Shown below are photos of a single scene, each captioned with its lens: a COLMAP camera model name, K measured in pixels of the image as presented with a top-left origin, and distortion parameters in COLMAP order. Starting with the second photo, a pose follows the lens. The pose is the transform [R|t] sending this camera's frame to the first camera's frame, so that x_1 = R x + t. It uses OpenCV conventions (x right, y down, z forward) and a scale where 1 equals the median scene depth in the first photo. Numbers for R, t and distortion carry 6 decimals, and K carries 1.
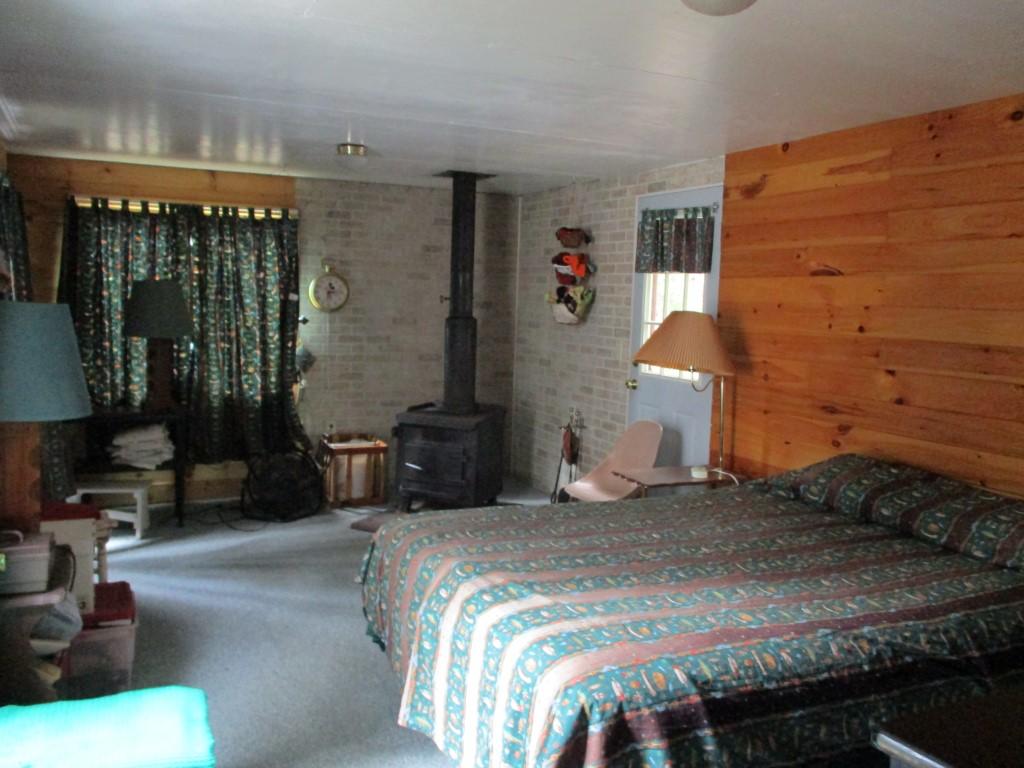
lens RADIAL K [[875.0, 0, 527.9], [0, 875.0, 373.0], [0, 0, 1]] dist [-0.005863, 0.011801]
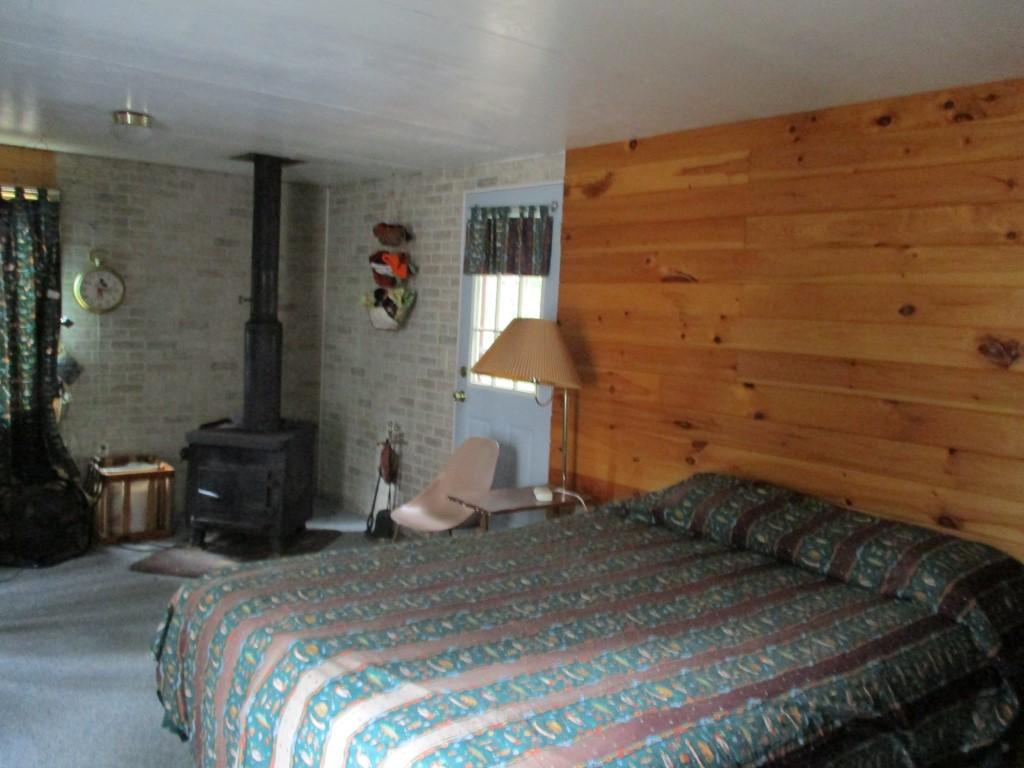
lens RADIAL K [[875.0, 0, 527.9], [0, 875.0, 373.0], [0, 0, 1]] dist [-0.005863, 0.011801]
pose [[0.971457, -0.003750, 0.237187, -0.040475], [0.004389, 0.999988, -0.002169, -0.012500], [-0.237176, 0.003148, 0.971462, 0.124862]]
